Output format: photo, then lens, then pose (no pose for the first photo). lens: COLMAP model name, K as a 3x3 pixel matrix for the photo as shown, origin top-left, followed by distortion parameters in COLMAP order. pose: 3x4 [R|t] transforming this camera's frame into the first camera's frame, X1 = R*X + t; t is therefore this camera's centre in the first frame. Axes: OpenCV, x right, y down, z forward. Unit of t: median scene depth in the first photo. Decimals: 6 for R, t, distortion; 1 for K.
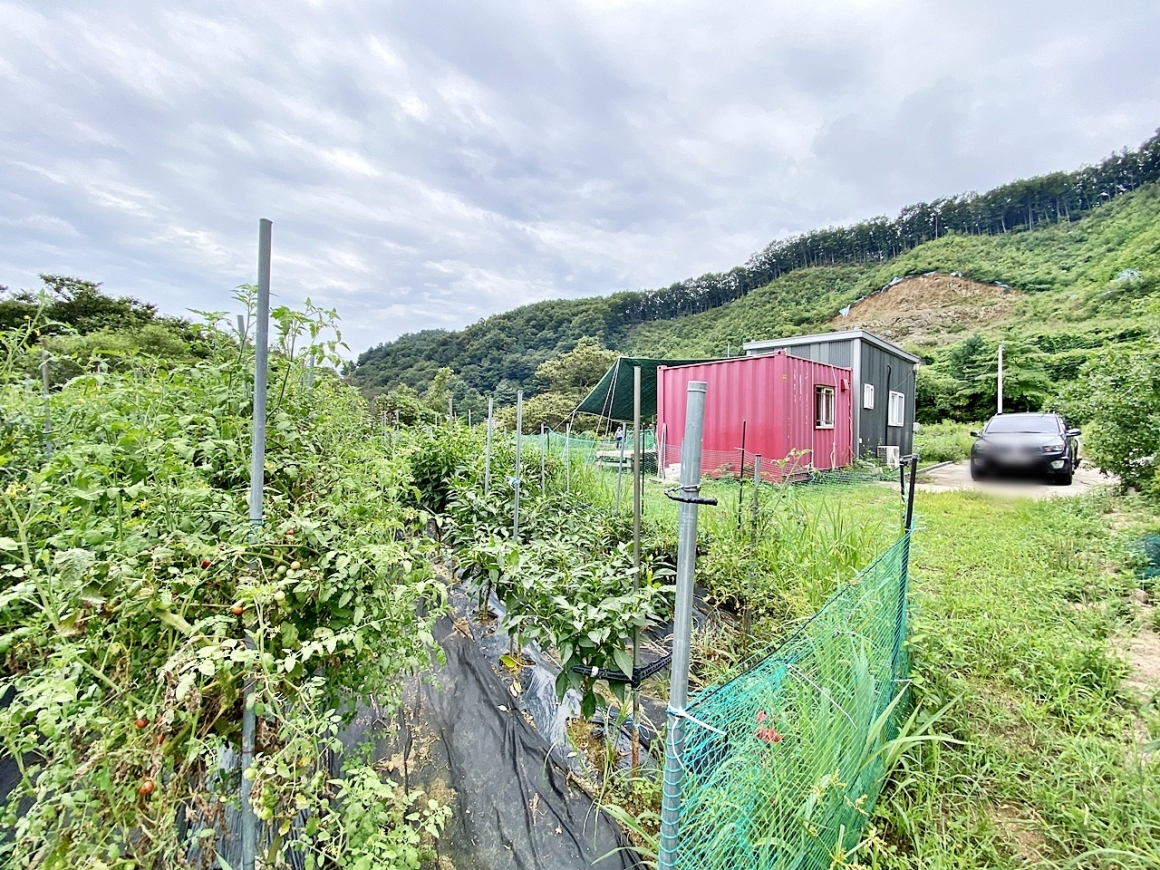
lens RADIAL K [[478.3, 0, 568.1], [0, 478.3, 436.6], [0, 0, 1]] dist [-0.000076, -0.012044]
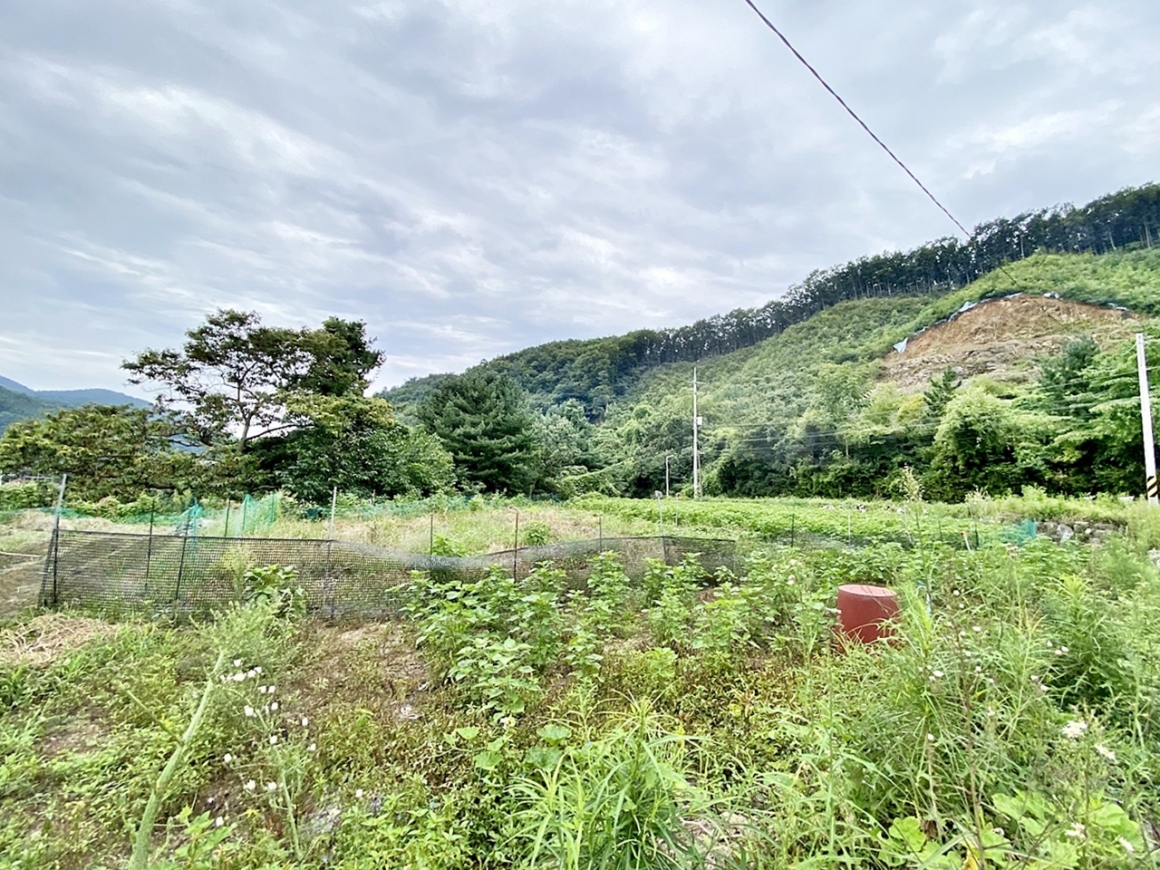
lens RADIAL K [[505.7, 0, 569.4], [0, 505.7, 431.0], [0, 0, 1]] dist [-0.015715, -0.005217]
pose [[0.993732, 0.026206, -0.108677, 0.122234], [-0.039876, 0.991281, -0.125587, -0.002853], [0.104438, 0.129133, 0.986112, 0.143162]]
